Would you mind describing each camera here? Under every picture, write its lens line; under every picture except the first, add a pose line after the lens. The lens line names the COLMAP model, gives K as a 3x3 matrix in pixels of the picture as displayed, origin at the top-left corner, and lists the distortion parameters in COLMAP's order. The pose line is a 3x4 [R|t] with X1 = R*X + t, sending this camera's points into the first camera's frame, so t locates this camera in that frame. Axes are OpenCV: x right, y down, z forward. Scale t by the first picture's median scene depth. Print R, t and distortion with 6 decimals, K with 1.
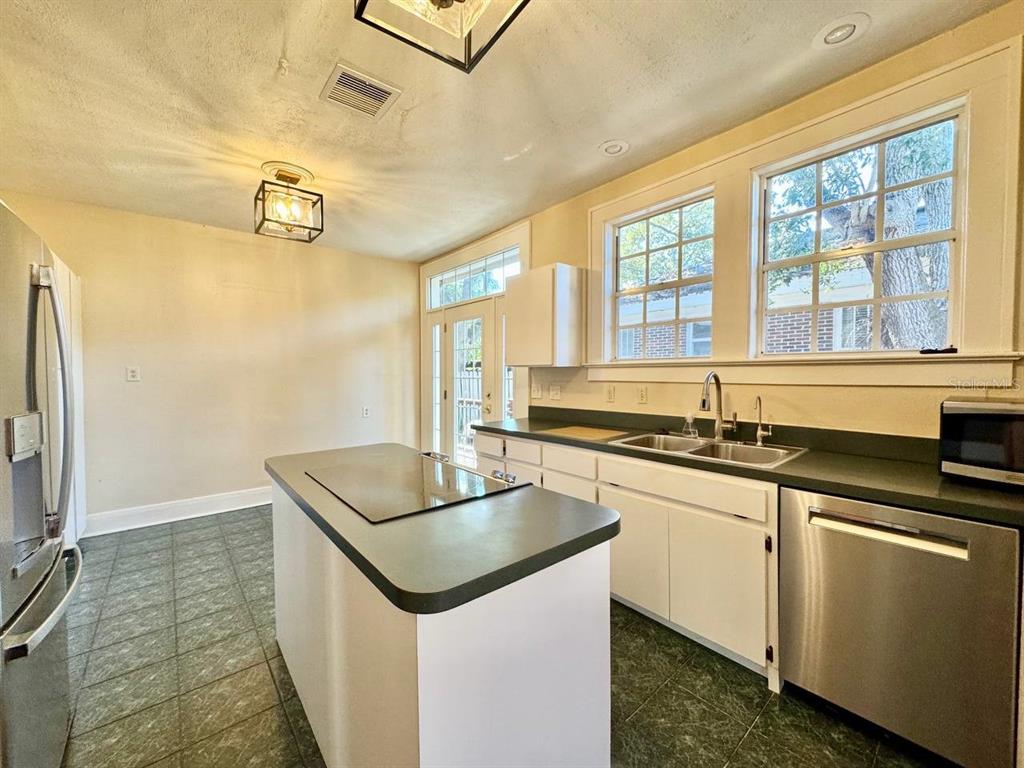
lens RADIAL K [[410.0, 0, 512.0], [0, 410.0, 384.0], [0, 0, 1]] dist [-0.001612, -0.000068]
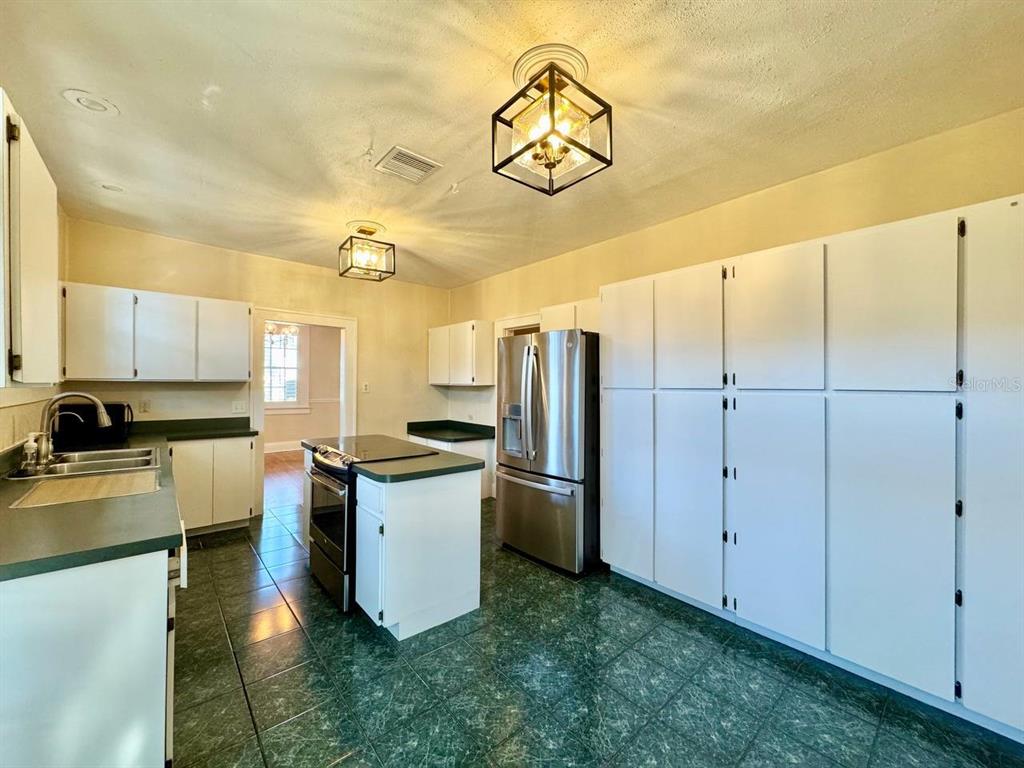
lens RADIAL K [[410.0, 0, 512.0], [0, 410.0, 384.0], [0, 0, 1]] dist [-0.001612, -0.000068]
pose [[-0.999687, 0.001360, -0.024997, -0.573415], [0.000607, 0.999546, 0.030127, -0.074618], [0.025027, 0.030102, -0.999233, 1.948724]]
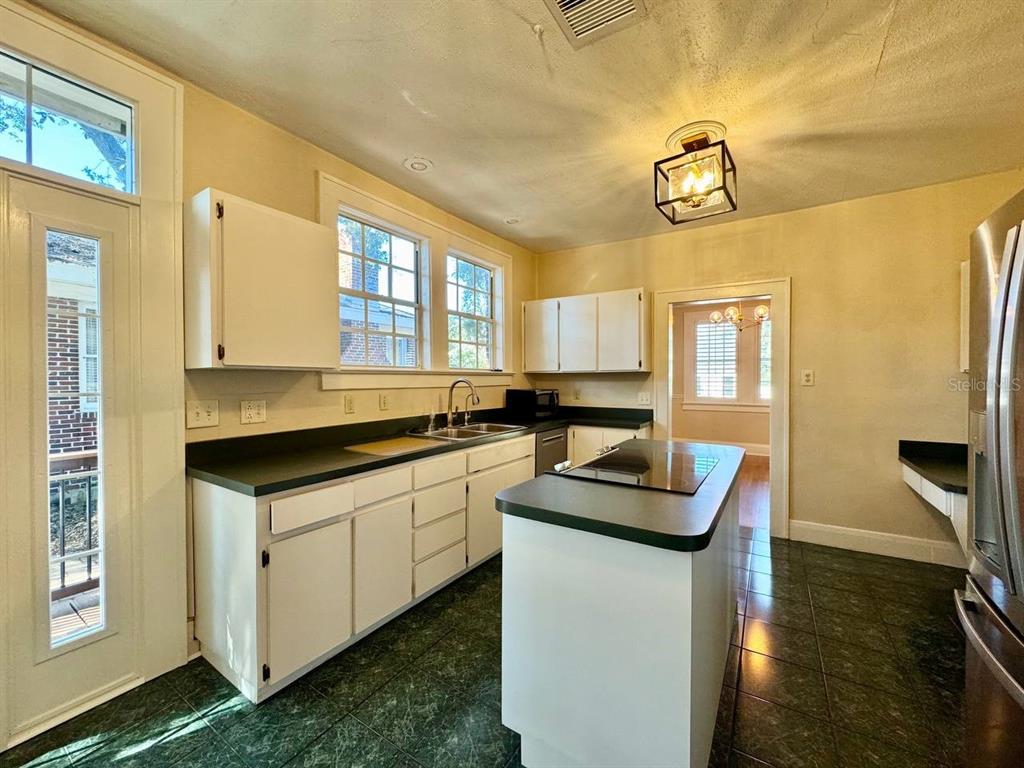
lens RADIAL K [[410.0, 0, 512.0], [0, 410.0, 384.0], [0, 0, 1]] dist [-0.001612, -0.000068]
pose [[-0.307323, -0.003263, 0.951600, -0.895144], [0.031566, 0.999409, 0.013621, -0.024615], [-0.951082, 0.034224, -0.307038, 1.206231]]
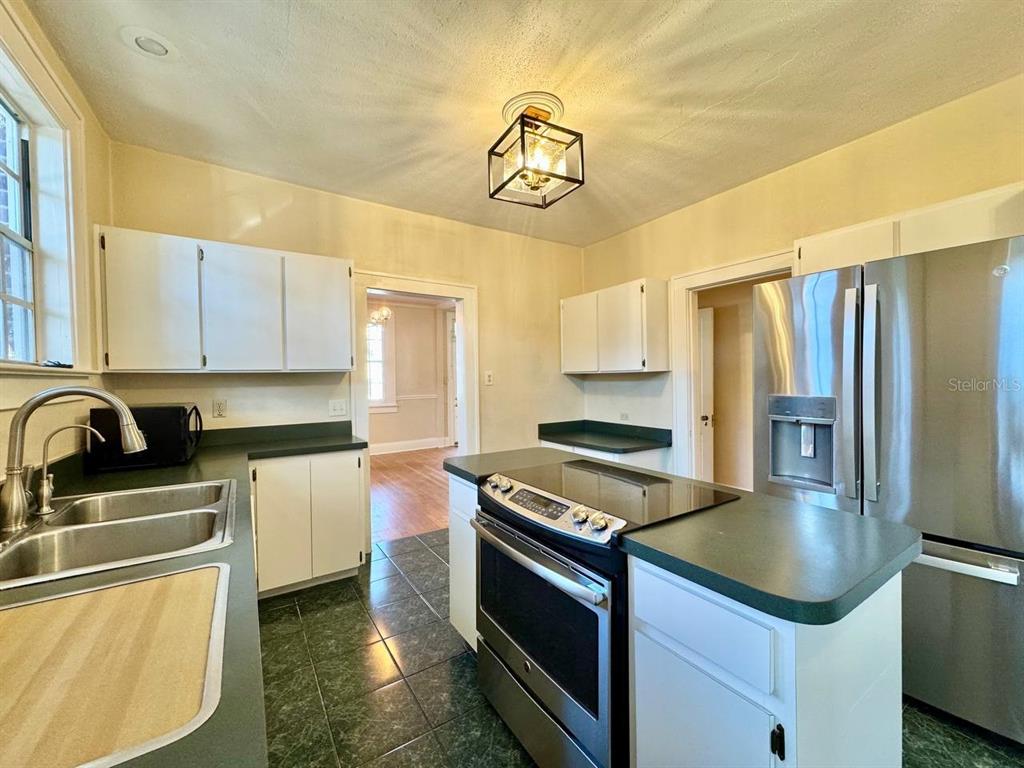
lens RADIAL K [[410.0, 0, 512.0], [0, 410.0, 384.0], [0, 0, 1]] dist [-0.001612, -0.000068]
pose [[-0.993882, 0.022652, 0.108095, -0.130405], [0.027238, 0.998782, 0.041139, -0.034829], [-0.107032, 0.043831, -0.993289, 1.380385]]
